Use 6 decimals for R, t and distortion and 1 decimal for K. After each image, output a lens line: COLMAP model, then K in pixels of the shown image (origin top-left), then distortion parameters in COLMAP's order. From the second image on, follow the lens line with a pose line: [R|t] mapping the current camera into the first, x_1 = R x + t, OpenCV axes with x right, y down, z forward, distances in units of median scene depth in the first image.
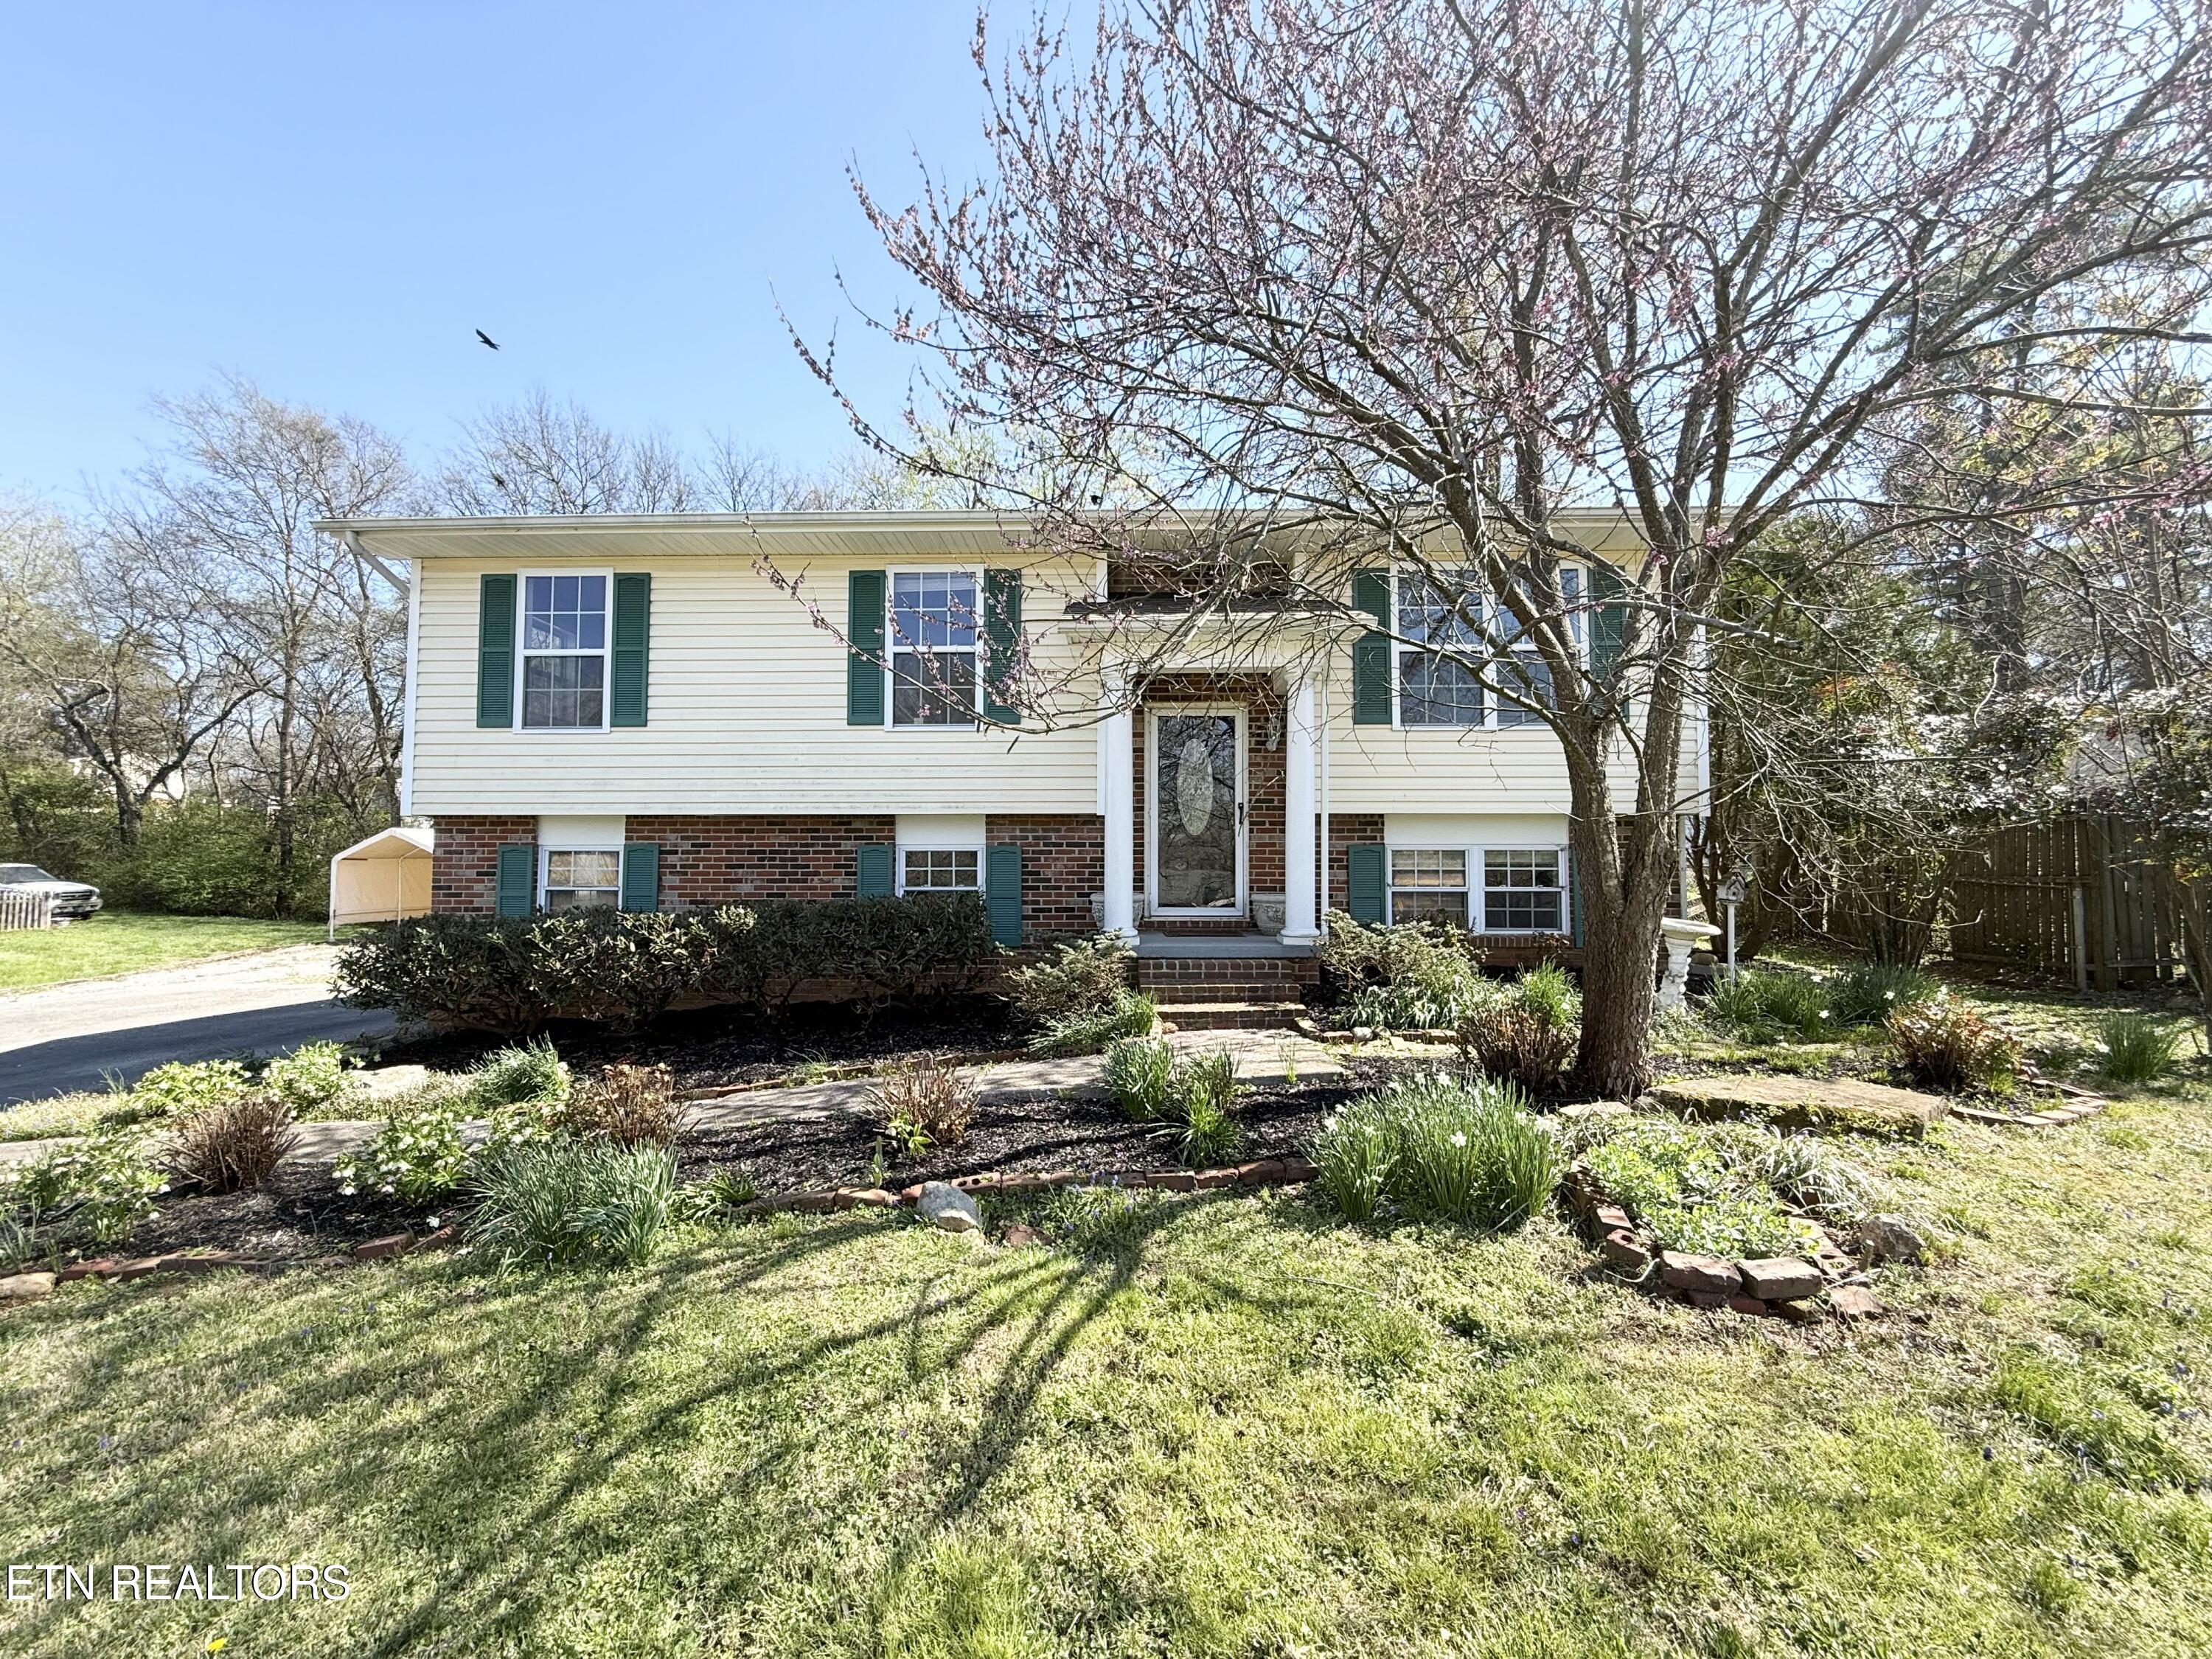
lens RADIAL K [[875.1, 0, 1109.3], [0, 875.1, 833.9], [0, 0, 1]] dist [-0.002470, 0.000349]
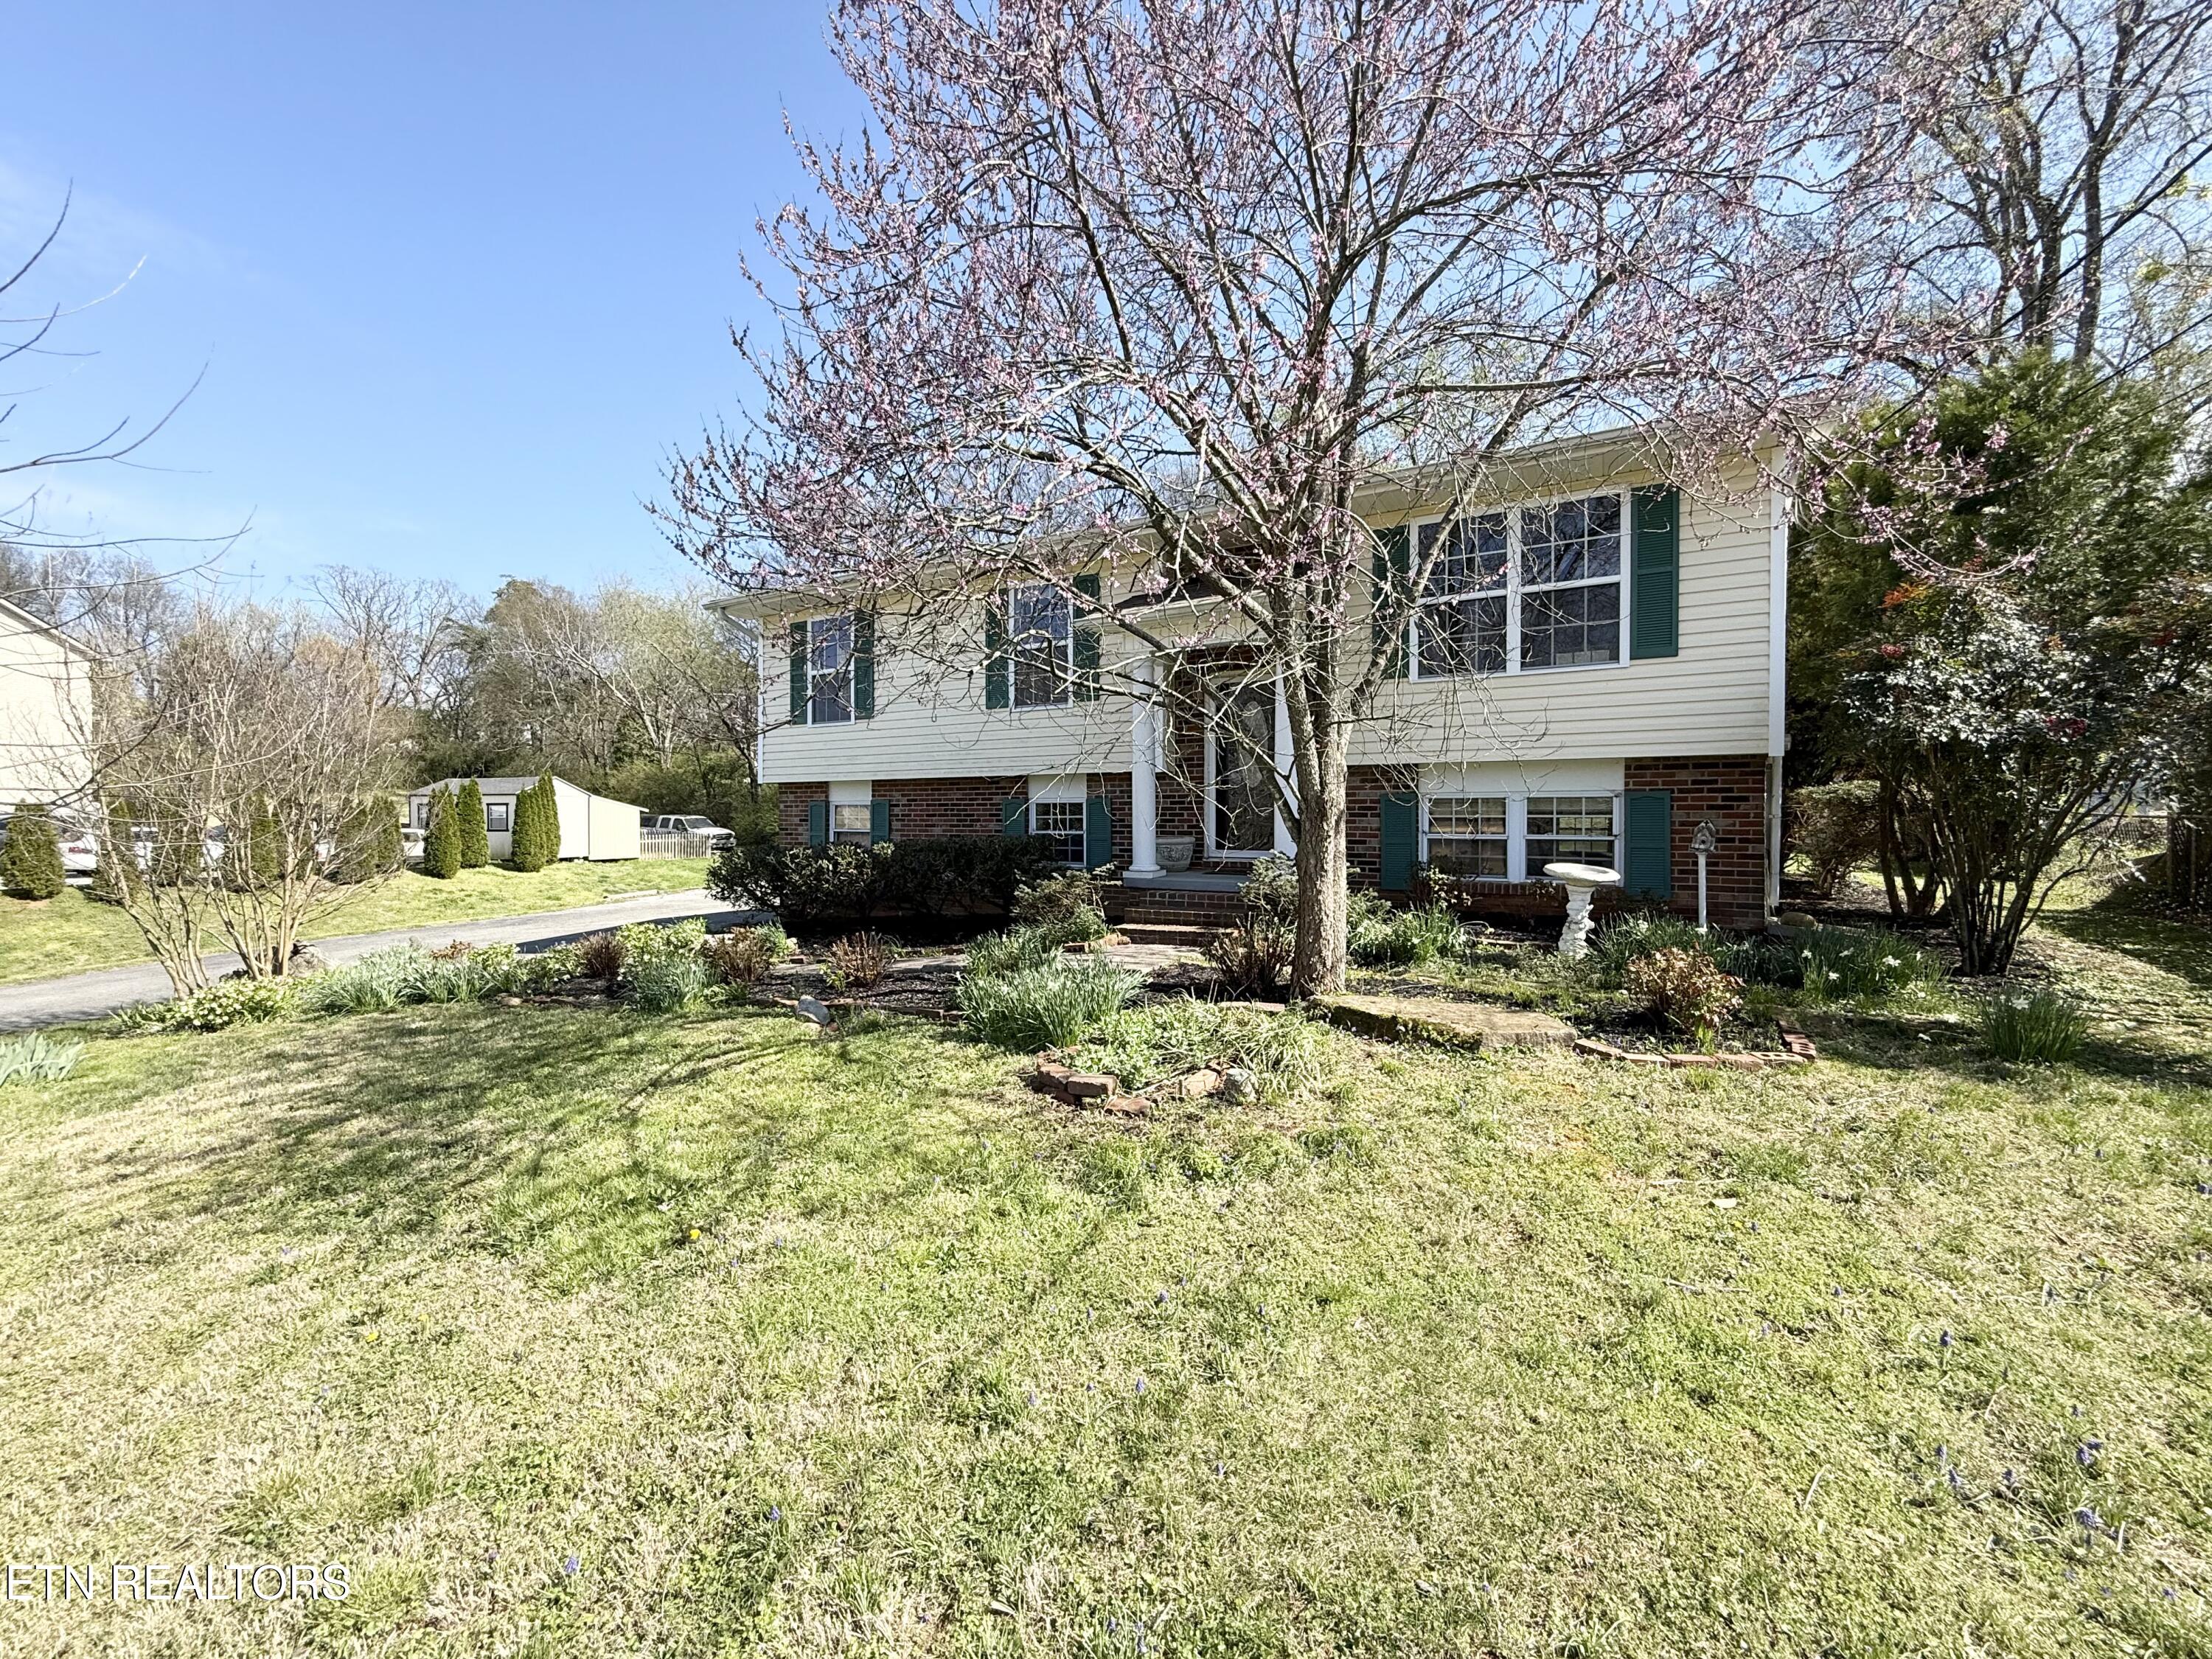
lens RADIAL K [[875.1, 0, 1111.2], [0, 875.1, 821.5], [0, 0, 1]] dist [-0.002470, 0.000349]
pose [[0.880104, 0.001791, -0.474778, 0.502083], [0.017521, 0.999189, 0.036249, 0.001489], [0.474458, -0.040222, 0.879359, -0.094285]]
